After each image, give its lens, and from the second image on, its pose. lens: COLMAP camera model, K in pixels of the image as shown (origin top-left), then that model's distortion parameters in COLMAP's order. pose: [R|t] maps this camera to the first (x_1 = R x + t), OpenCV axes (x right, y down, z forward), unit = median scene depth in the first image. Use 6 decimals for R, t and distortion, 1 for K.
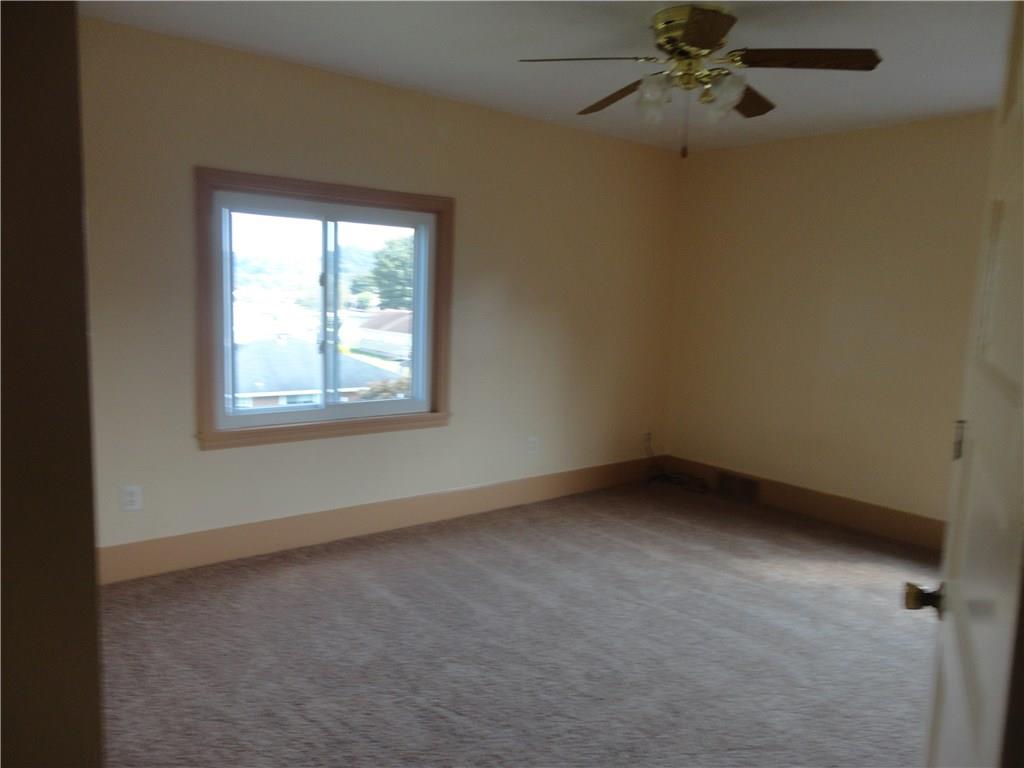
lens RADIAL K [[749.4, 0, 502.0], [0, 749.4, 398.3], [0, 0, 1]] dist [-0.016209, 0.010996]
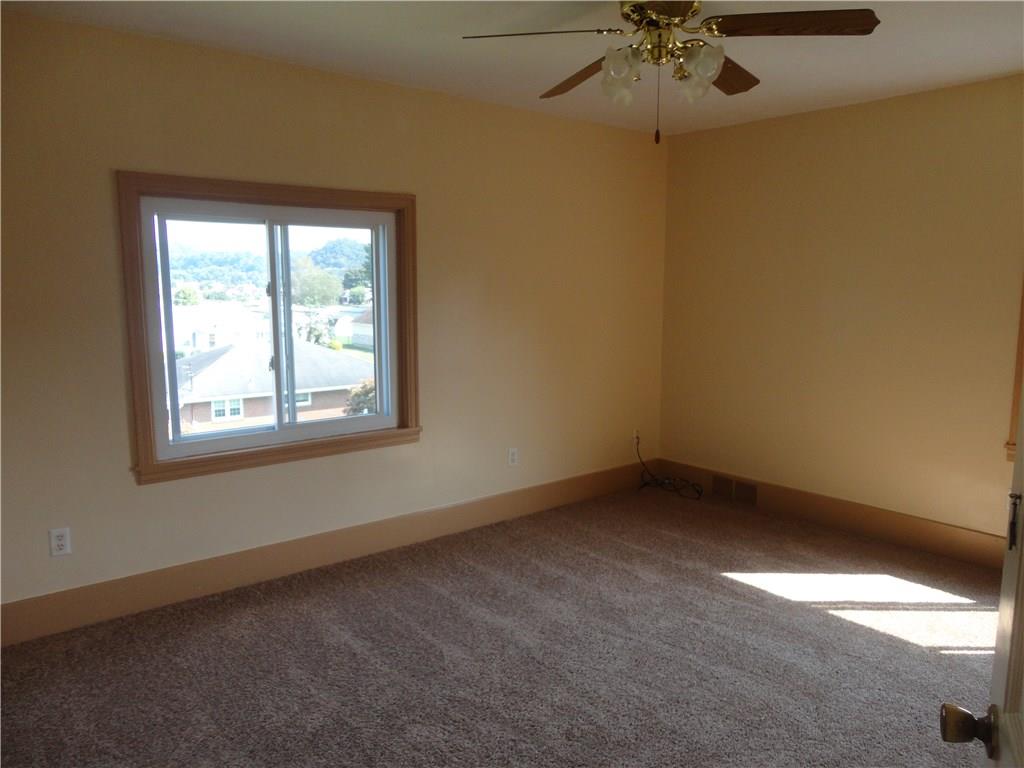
lens RADIAL K [[749.4, 0, 504.6], [0, 749.4, 394.4], [0, 0, 1]] dist [-0.016209, 0.010996]
pose [[0.999374, -0.035086, 0.004544, 0.038863], [0.035040, 0.999336, 0.009945, -0.032348], [-0.004889, -0.009780, 0.999940, 0.093423]]
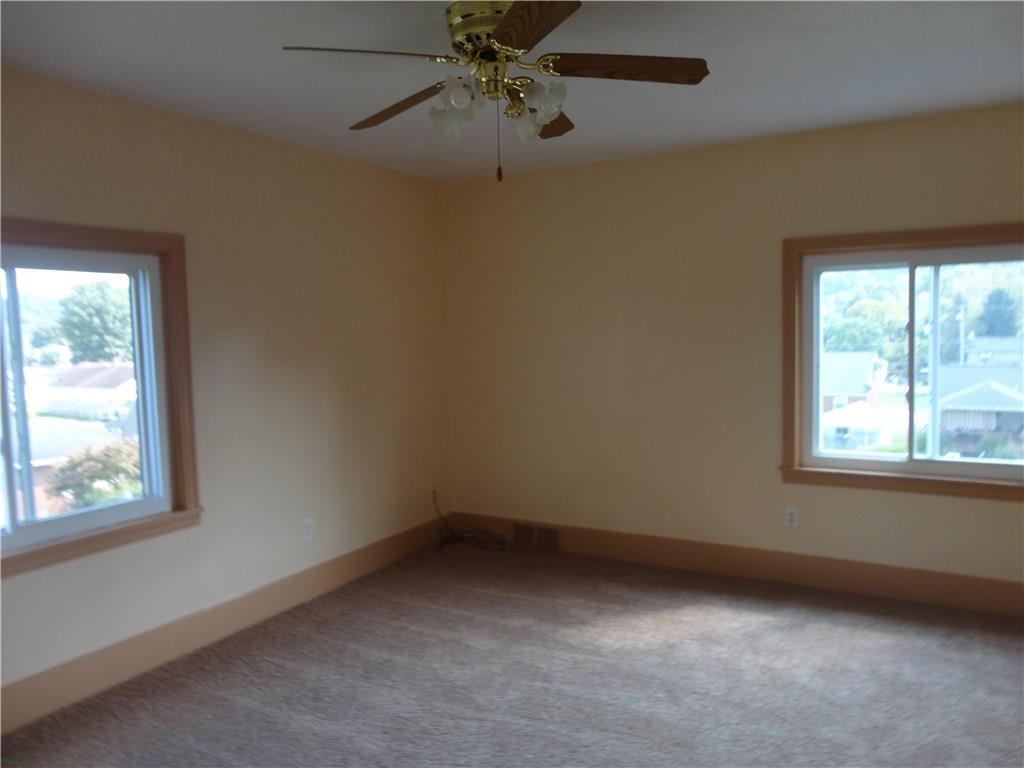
lens RADIAL K [[749.4, 0, 508.3], [0, 749.4, 391.4], [0, 0, 1]] dist [-0.016209, 0.010996]
pose [[0.930501, -0.087622, 0.355654, -0.045503], [0.106690, 0.993700, -0.034318, -0.048300], [-0.350406, 0.069878, 0.933987, 0.189957]]
